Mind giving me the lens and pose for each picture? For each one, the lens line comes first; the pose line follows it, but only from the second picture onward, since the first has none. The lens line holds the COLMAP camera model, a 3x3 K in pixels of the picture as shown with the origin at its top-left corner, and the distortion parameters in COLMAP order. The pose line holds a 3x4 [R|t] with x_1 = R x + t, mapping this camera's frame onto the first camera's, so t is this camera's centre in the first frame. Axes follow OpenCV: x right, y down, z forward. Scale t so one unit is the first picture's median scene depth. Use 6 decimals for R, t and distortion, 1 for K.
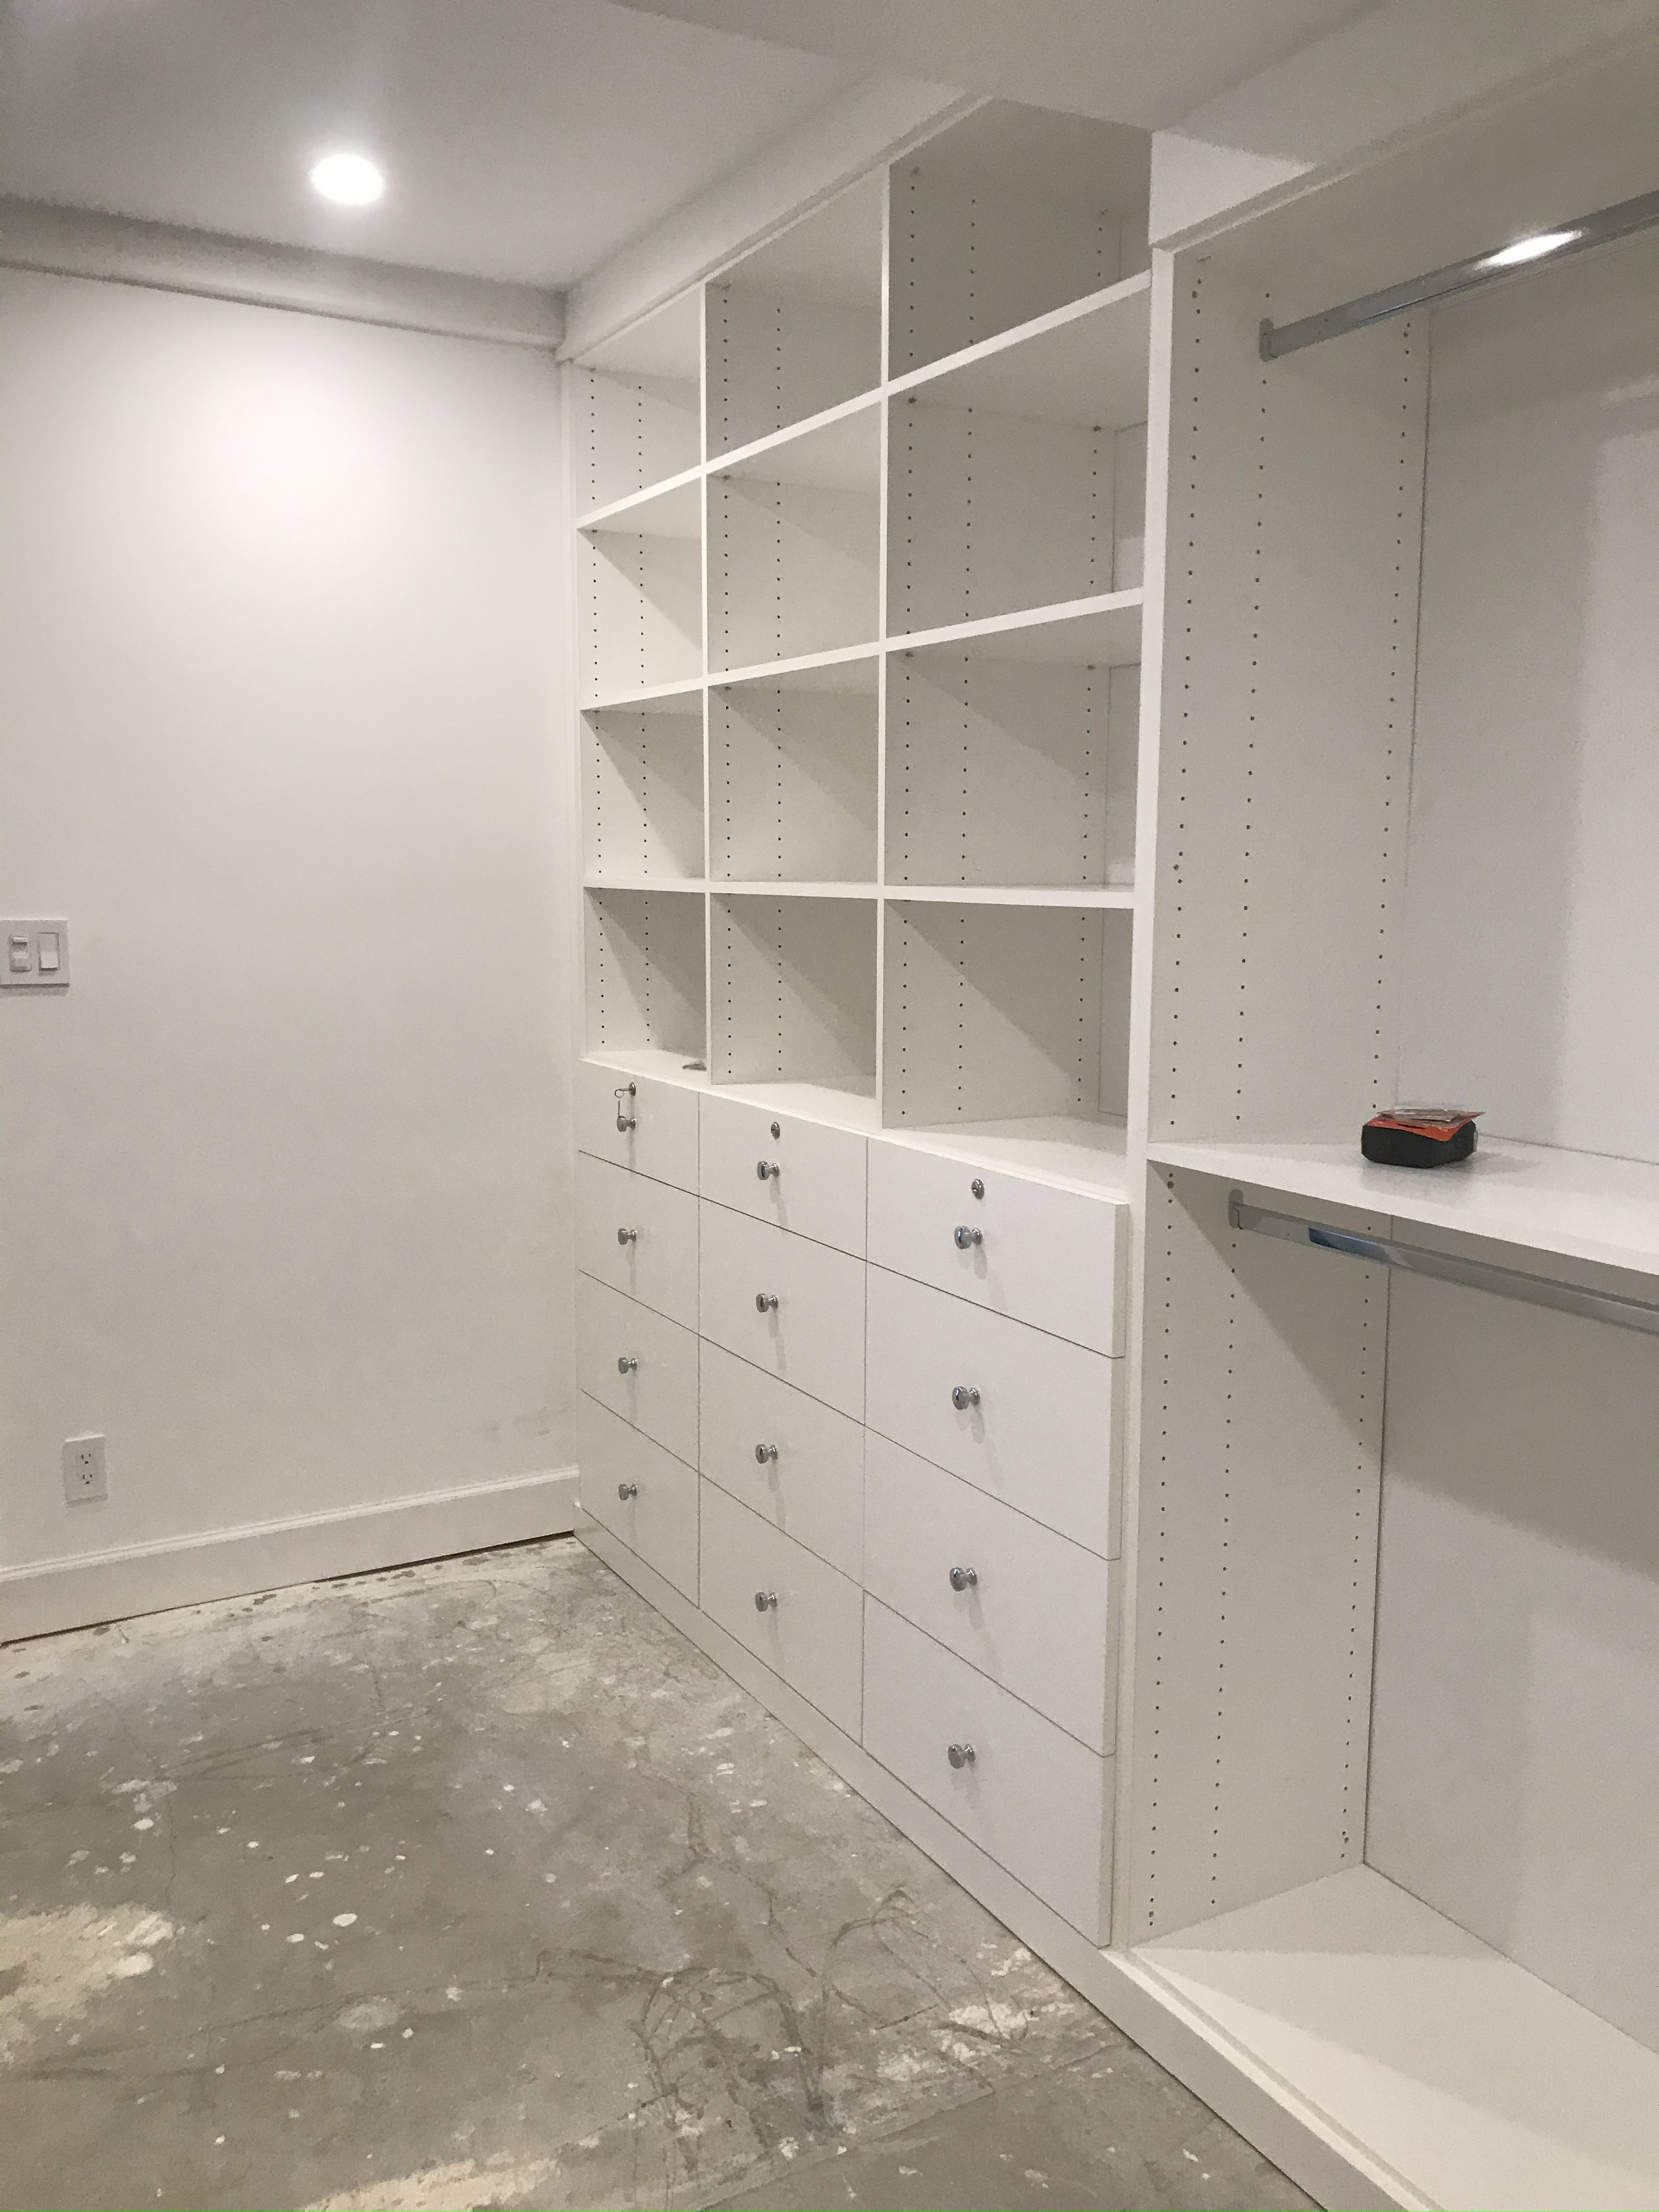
lens RADIAL K [[1806.0, 0, 861.4], [0, 1806.0, 1100.7], [0, 0, 1]] dist [0.027541, -0.020414]
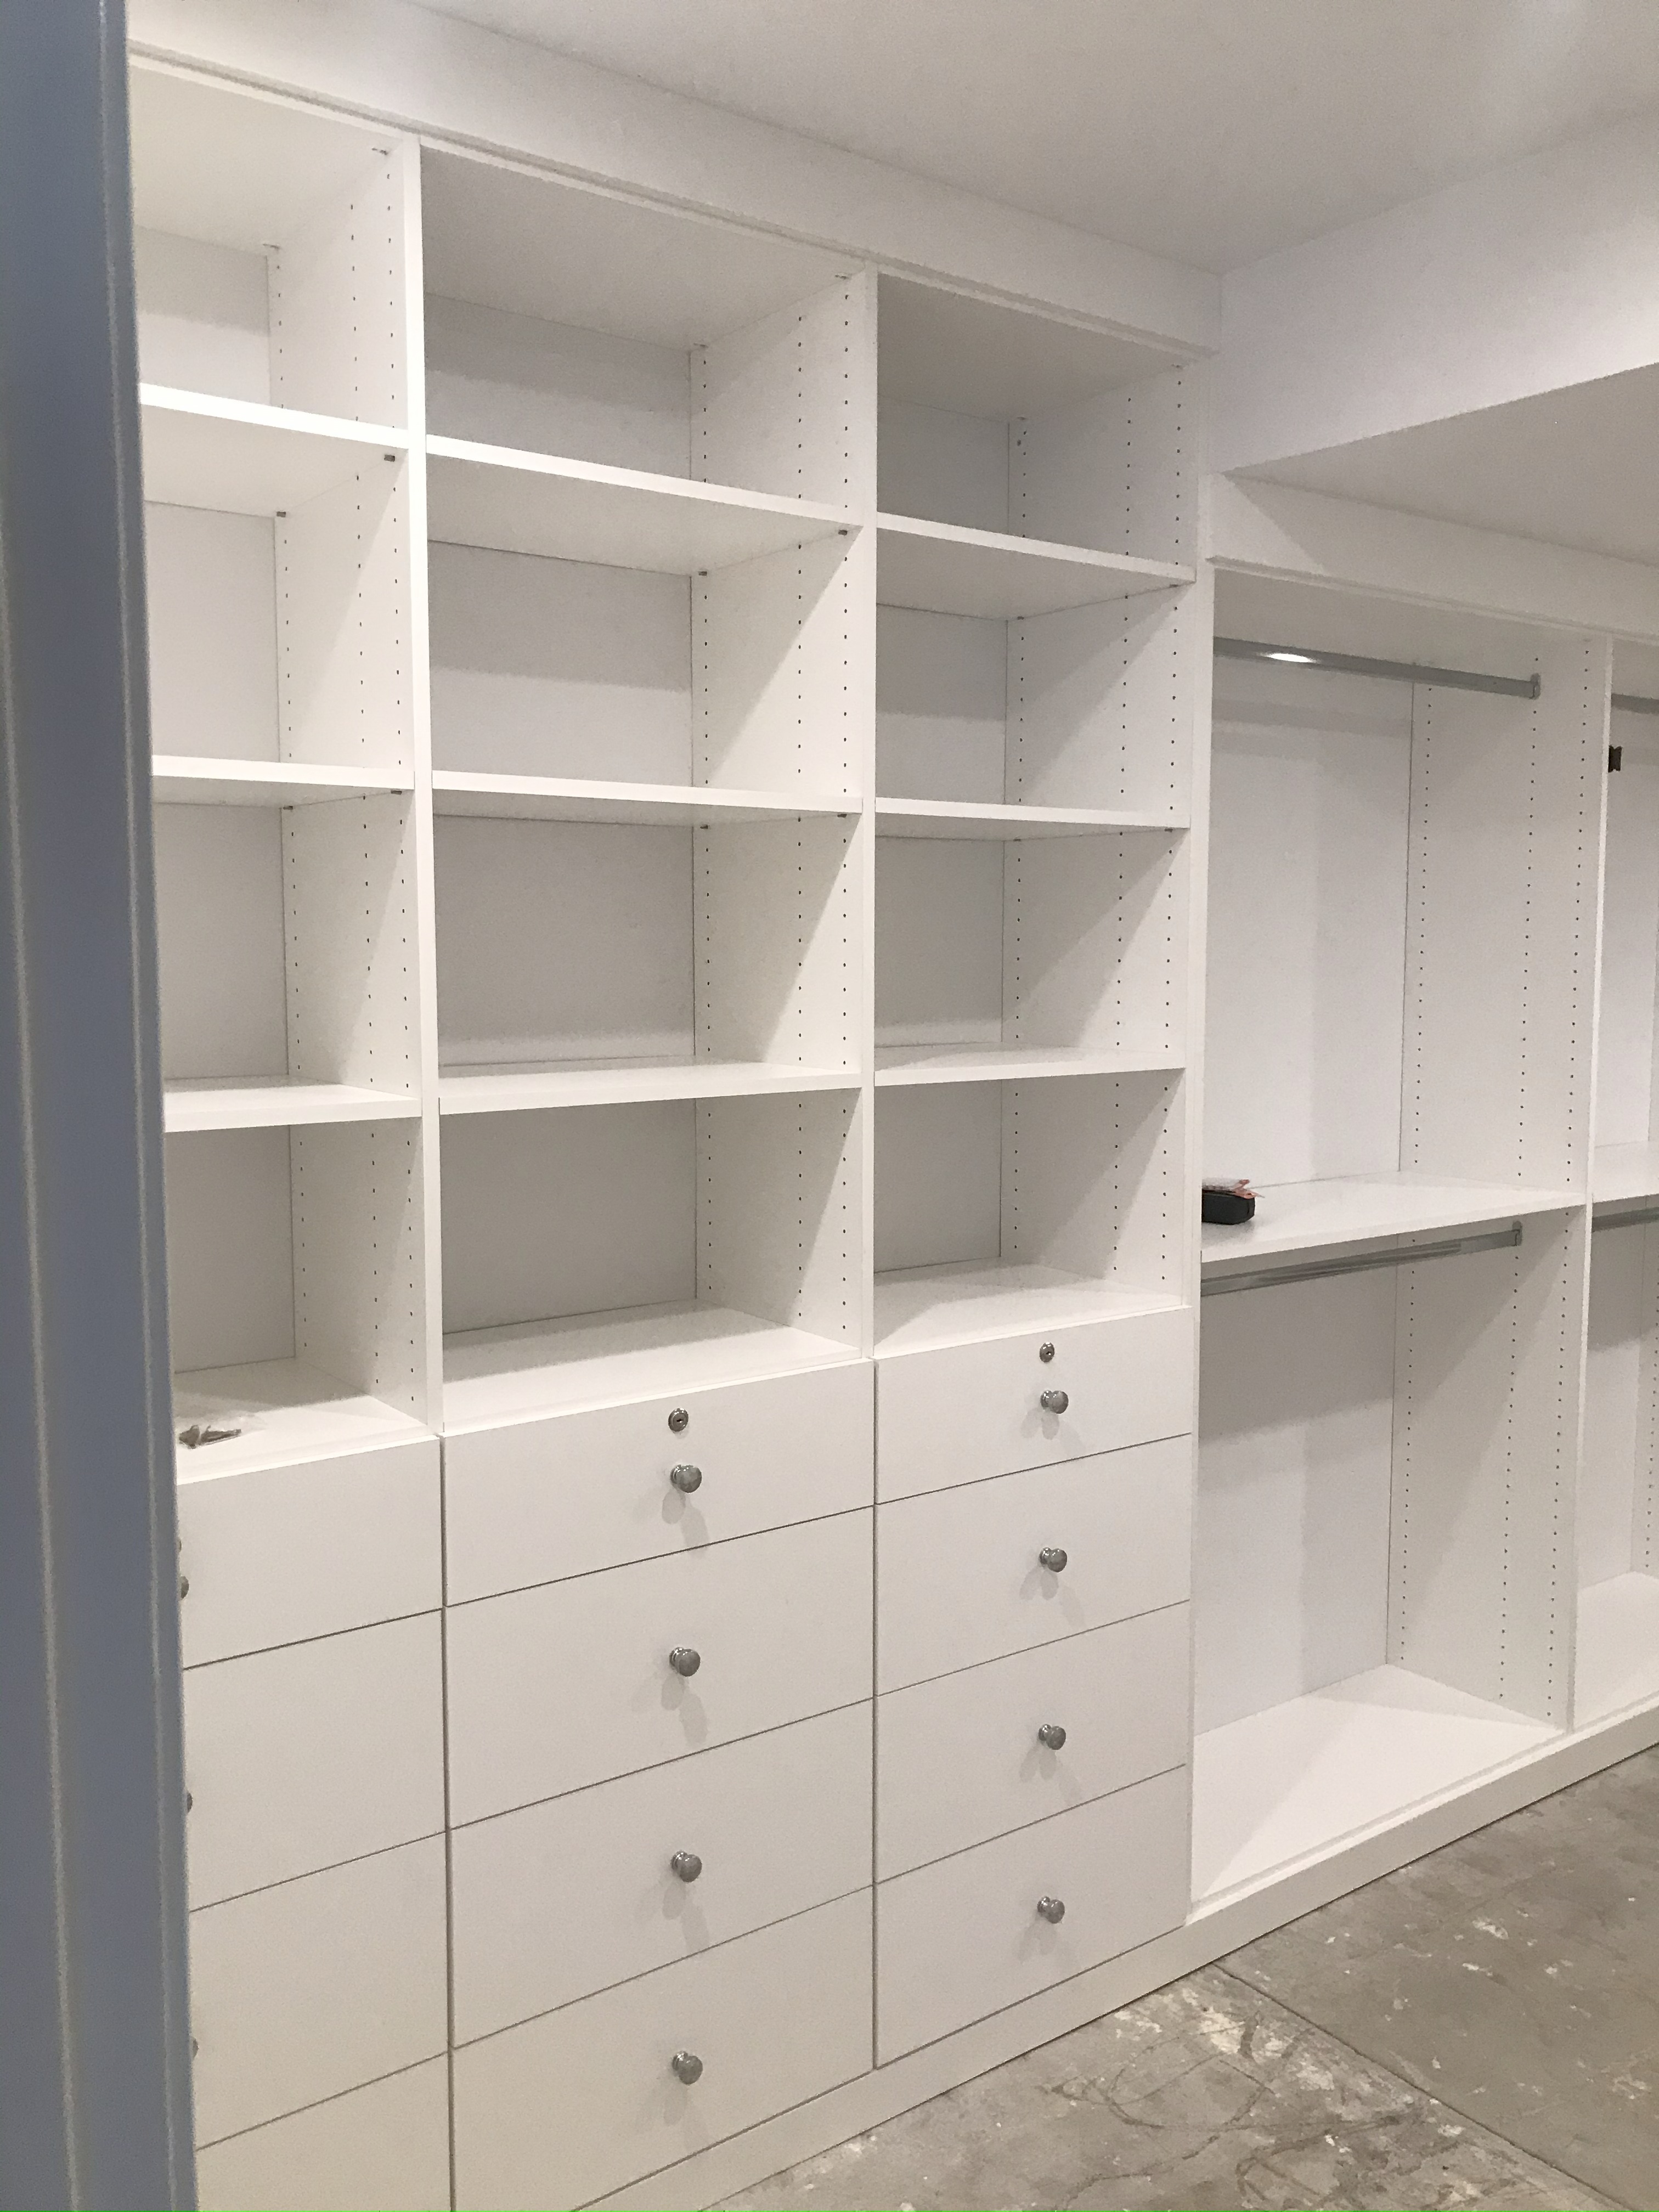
lens RADIAL K [[1806.0, 0, 831.2], [0, 1806.0, 1108.5], [0, 0, 1]] dist [0.027541, -0.020414]
pose [[-0.110267, -0.099692, 0.988890, -0.913518], [0.130724, 0.984859, 0.113863, -0.218876], [-0.985268, 0.141827, -0.095565, 1.180307]]
